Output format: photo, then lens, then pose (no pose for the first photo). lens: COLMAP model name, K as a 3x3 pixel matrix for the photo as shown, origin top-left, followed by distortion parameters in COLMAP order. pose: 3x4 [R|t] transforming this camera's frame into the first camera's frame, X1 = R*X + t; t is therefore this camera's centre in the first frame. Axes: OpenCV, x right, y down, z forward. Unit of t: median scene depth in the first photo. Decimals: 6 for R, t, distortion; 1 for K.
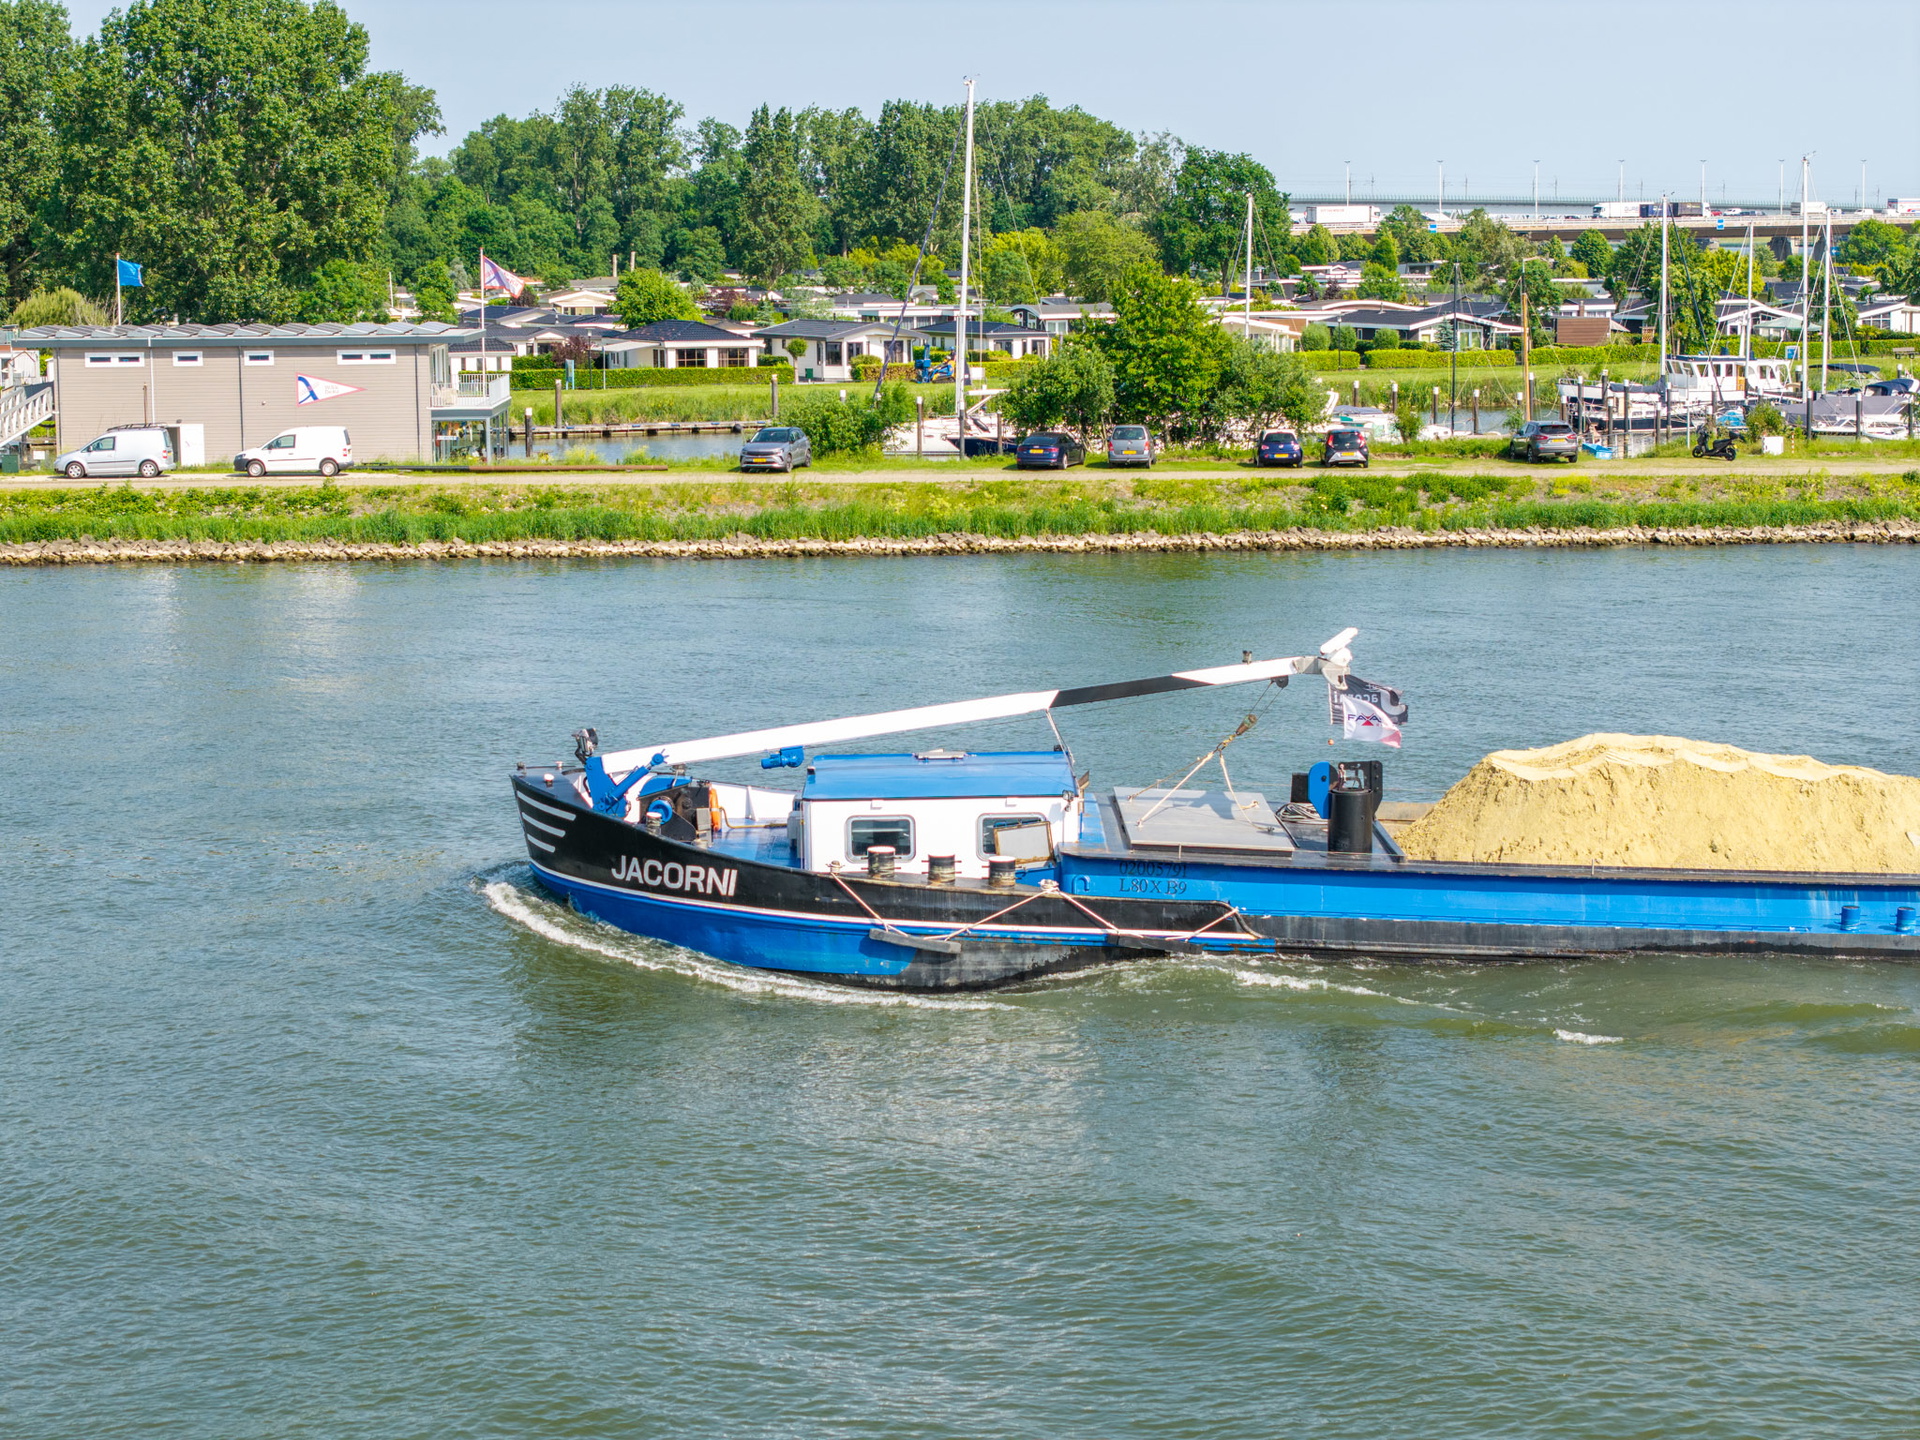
lens RADIAL K [[3917.4, 0, 959.9], [0, 3917.4, 720.2], [0, 0, 1]] dist [0.008054, 0.000000]
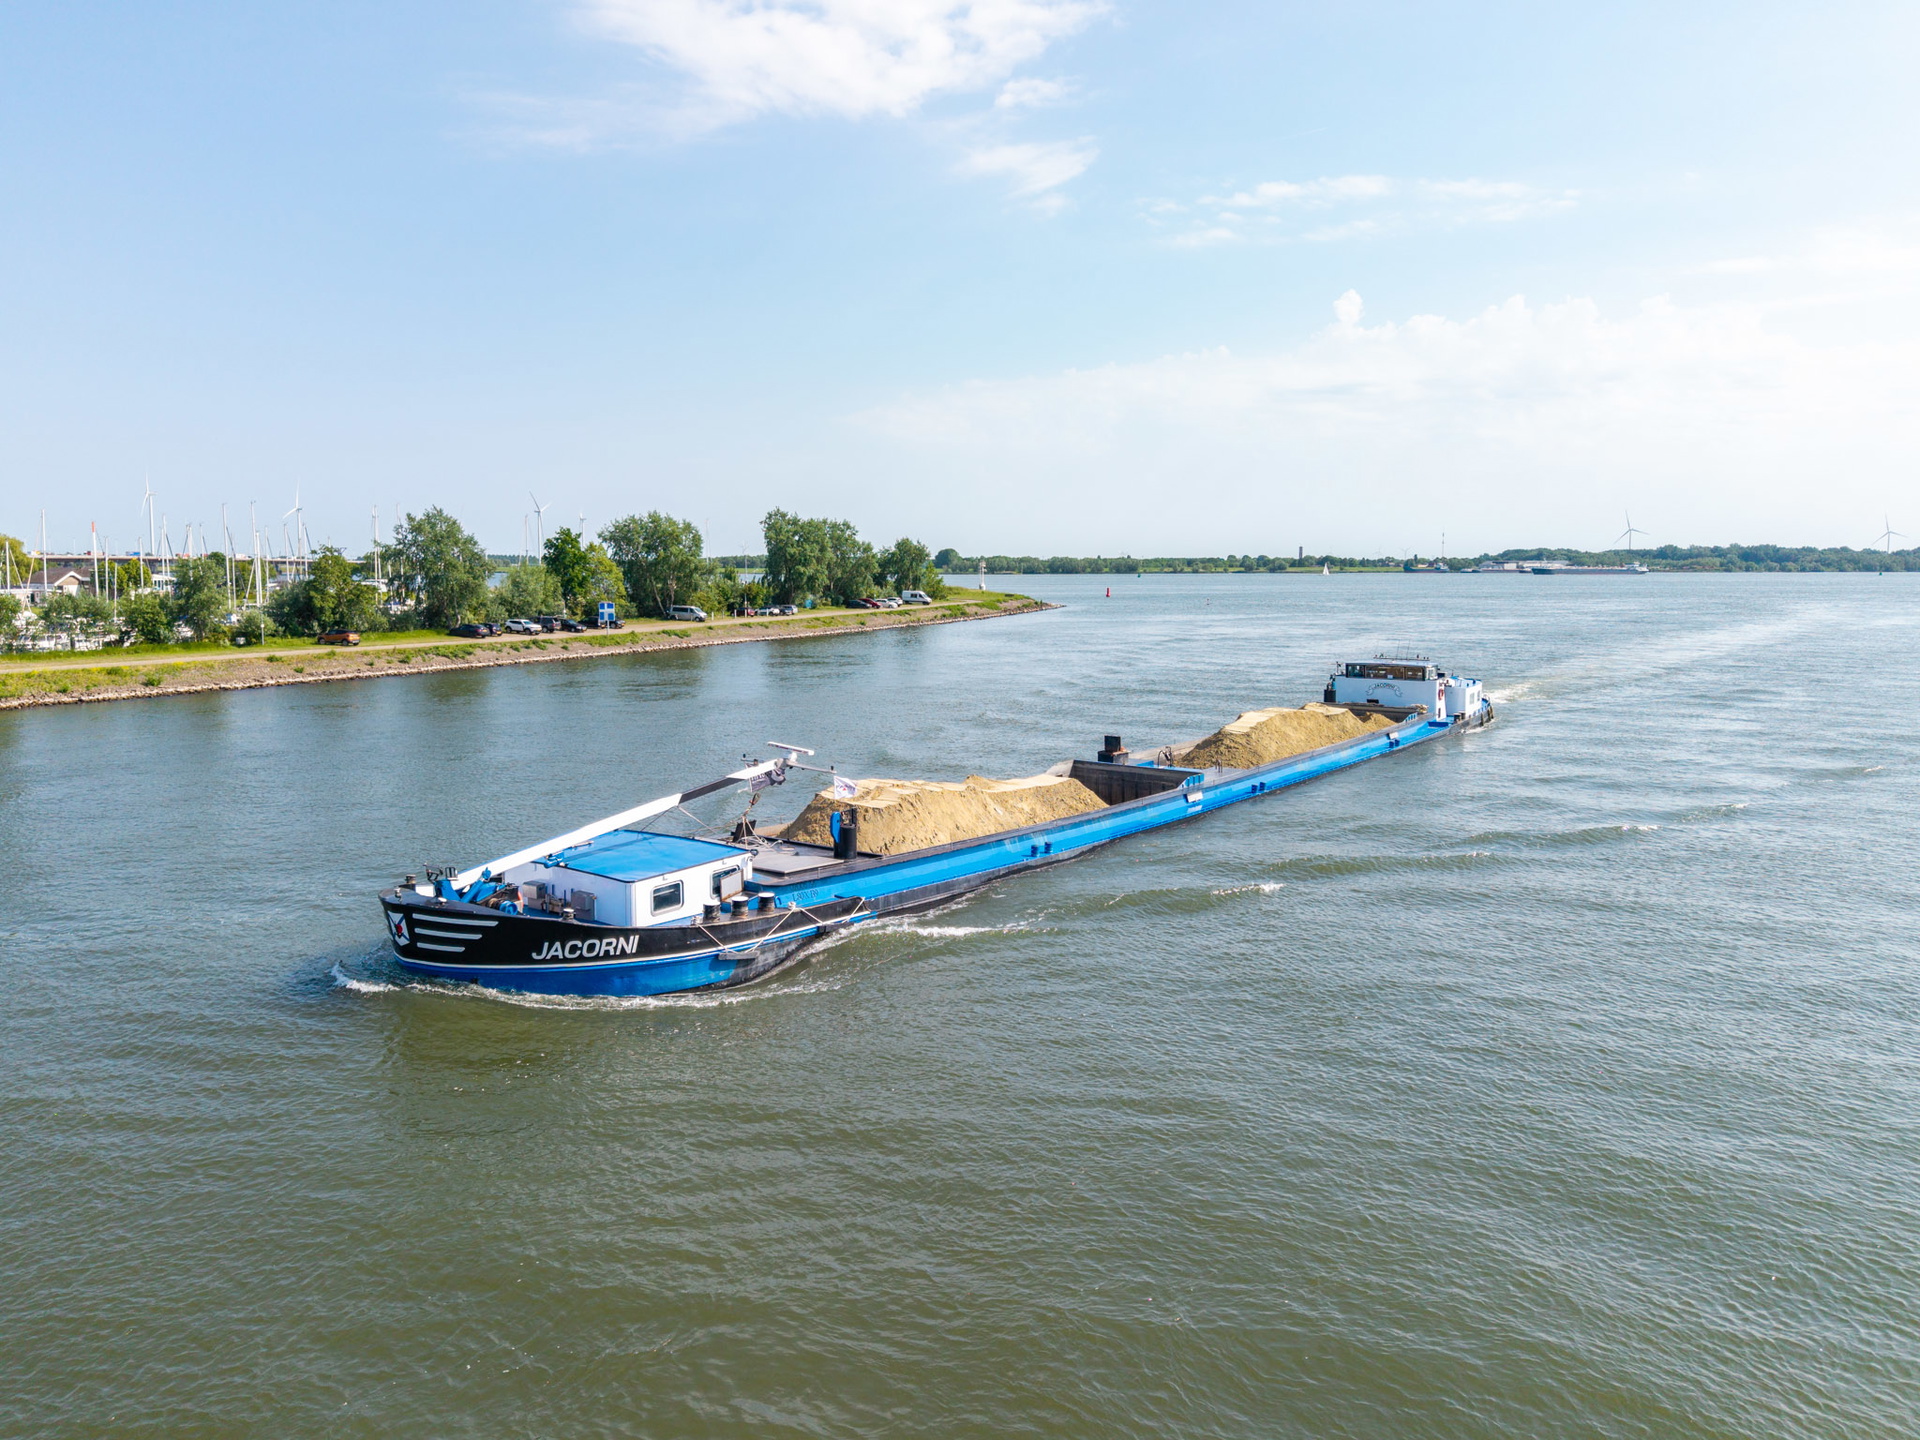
lens RADIAL K [[1337.0, 0, 960.1], [0, 1337.0, 719.6], [0, 0, 1]] dist [0.001403, 0.000151]
pose [[0.625017, -0.087546, 0.775687, -0.373183], [0.100876, 0.994417, 0.030951, -0.048479], [-0.774066, 0.058903, 0.630359, 0.565945]]
